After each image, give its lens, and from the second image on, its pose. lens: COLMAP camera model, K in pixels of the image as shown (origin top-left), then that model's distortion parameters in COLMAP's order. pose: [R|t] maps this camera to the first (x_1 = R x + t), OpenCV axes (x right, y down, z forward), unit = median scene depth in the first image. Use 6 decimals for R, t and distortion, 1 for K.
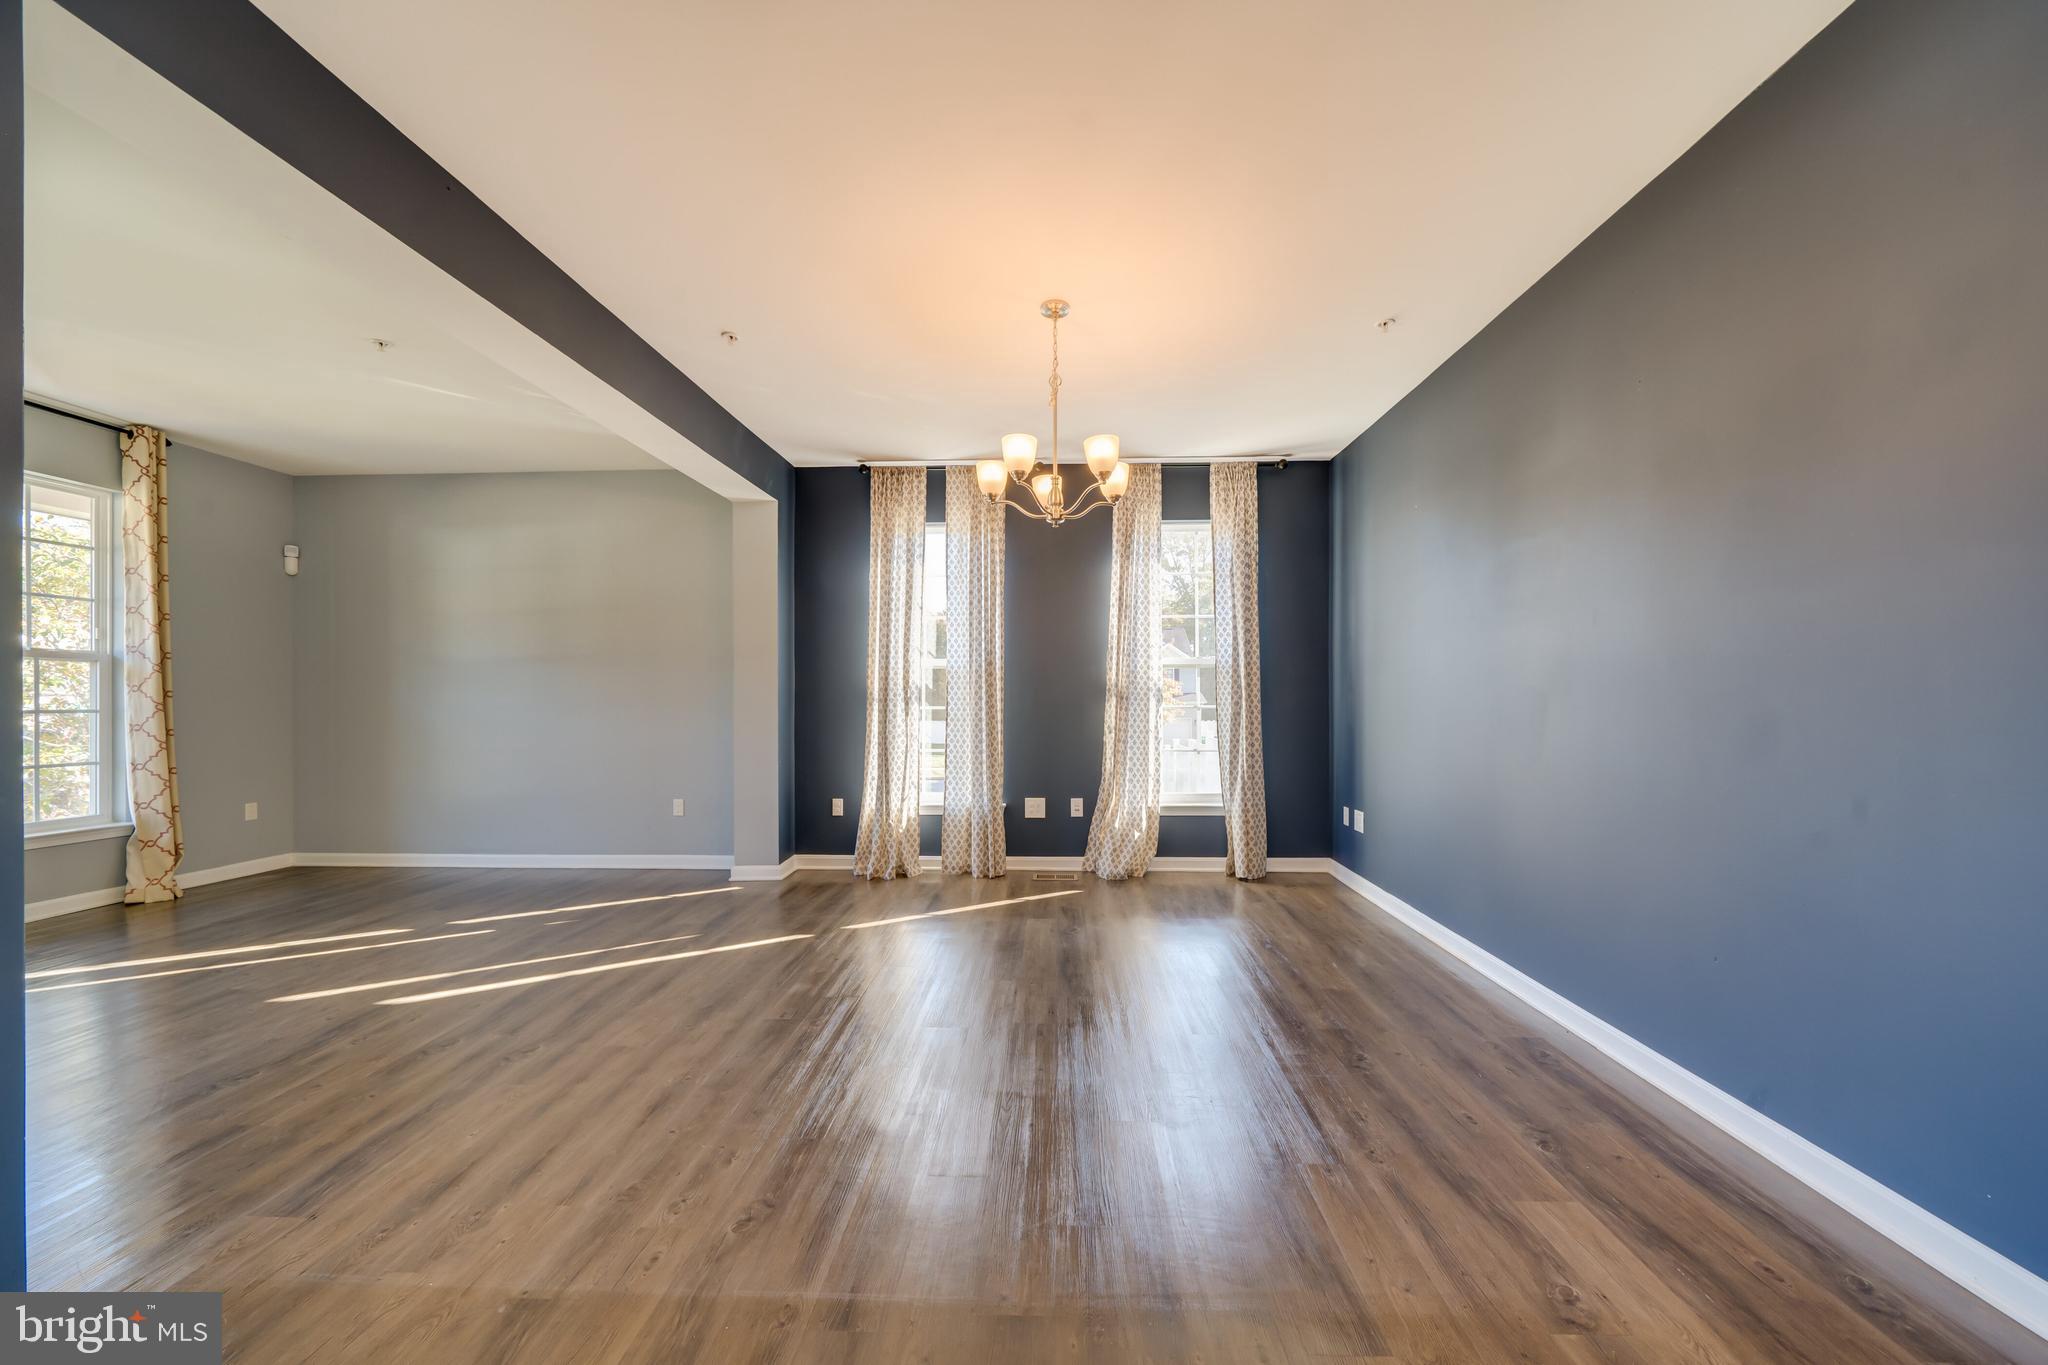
lens RADIAL K [[711.2, 0, 1038.4], [0, 711.2, 708.2], [0, 0, 1]] dist [-0.000134, -0.000006]
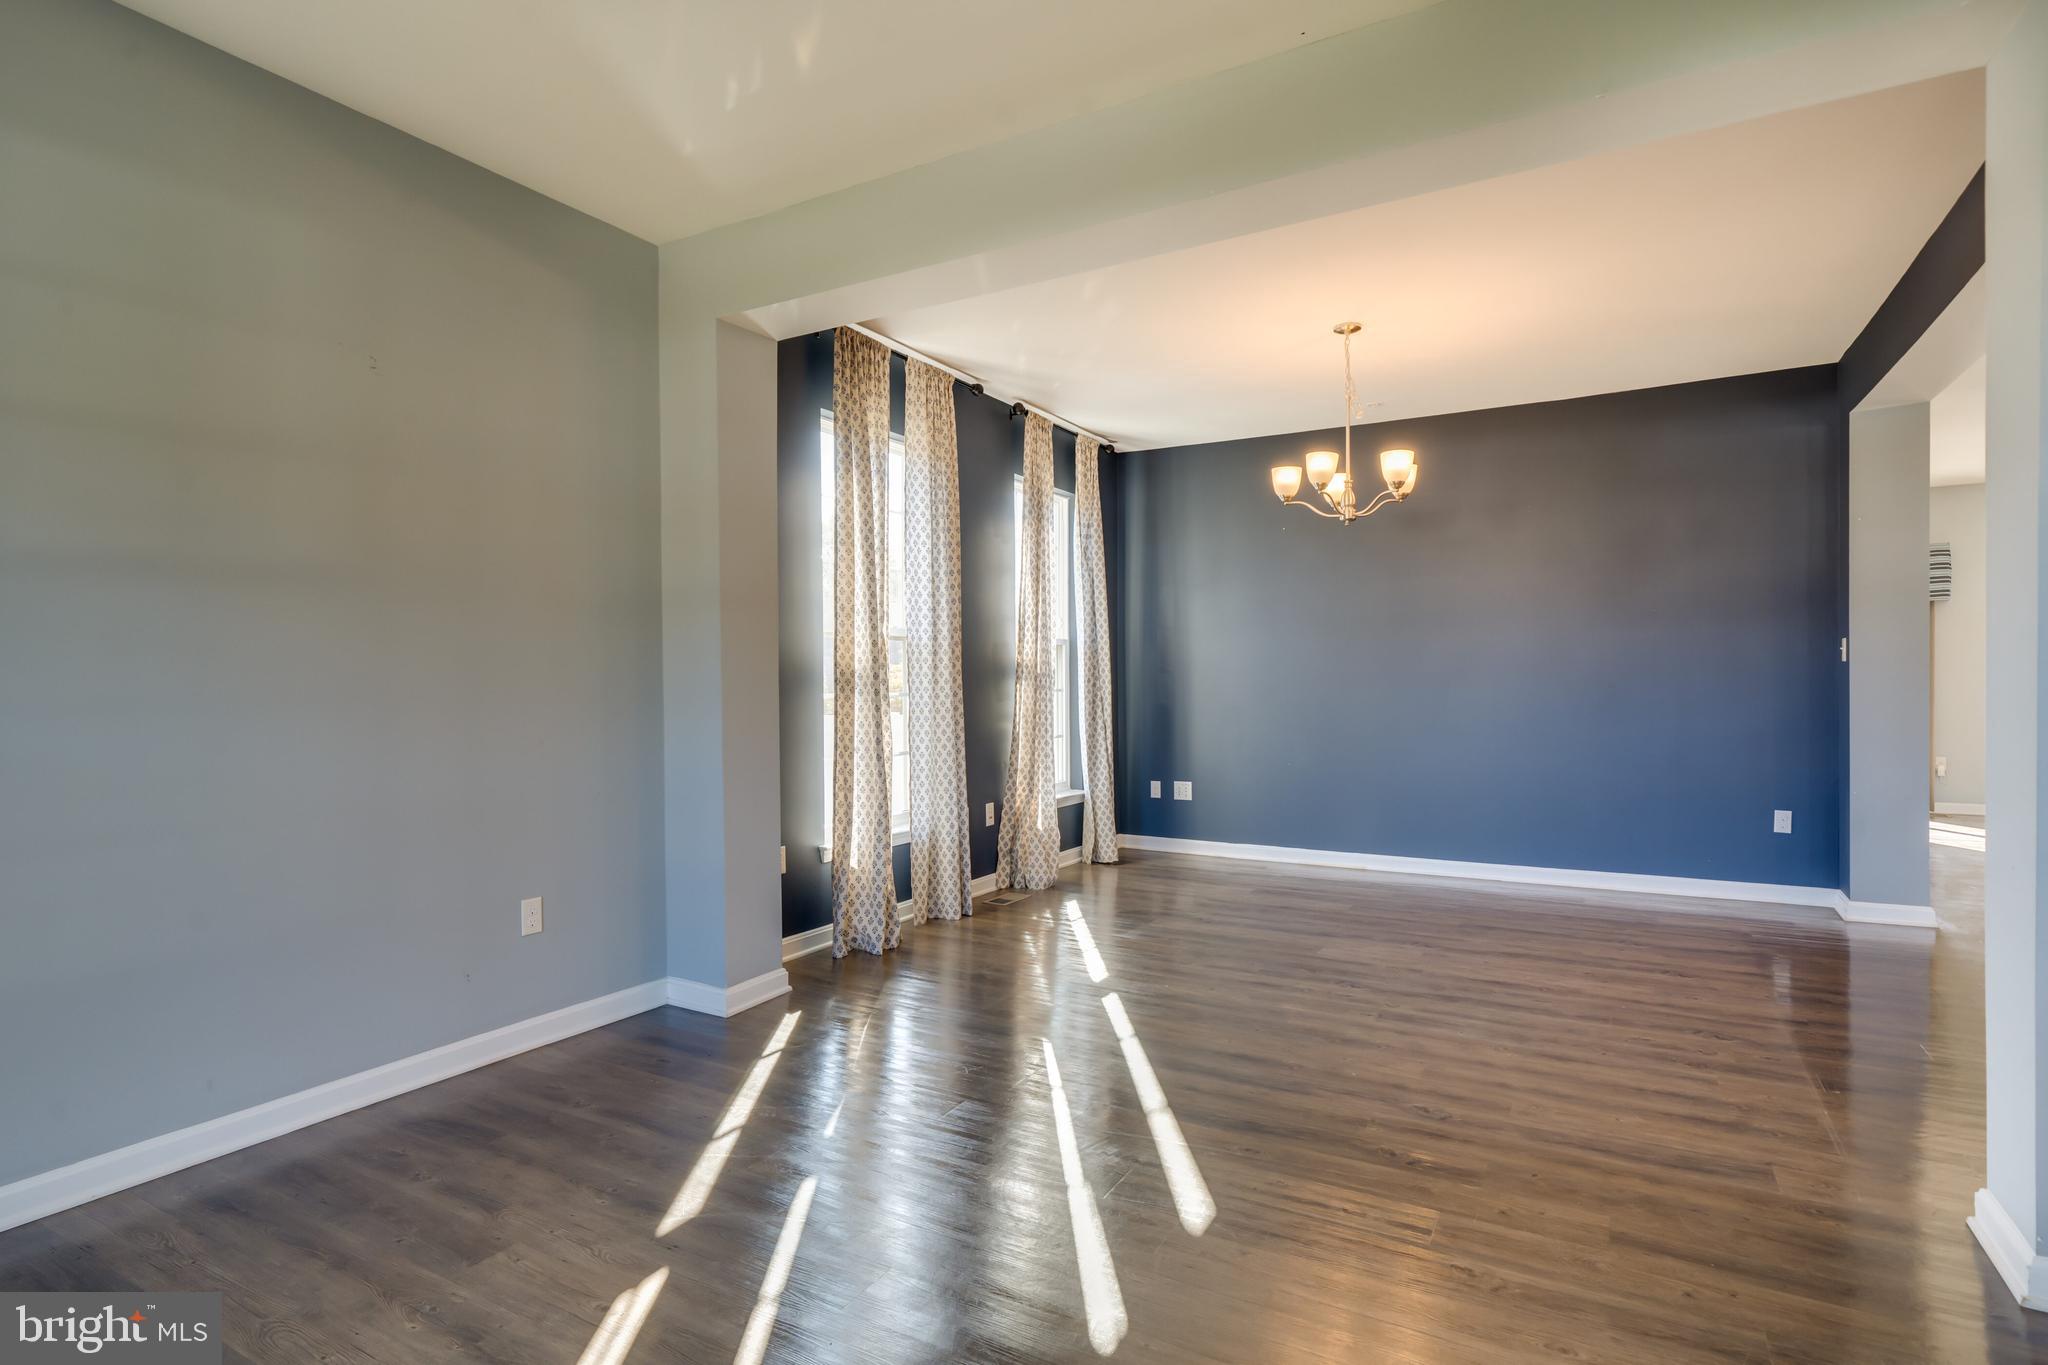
lens RADIAL K [[1002.6, 0, 1024.0], [0, 1002.6, 682.5], [0, 0, 1]] dist [0.001648, 0.000129]
pose [[0.471371, 0.003101, 0.881929, -1.669882], [0.013150, 0.999858, -0.010544, 0.000702], [-0.881837, 0.016567, 0.471264, 0.735827]]
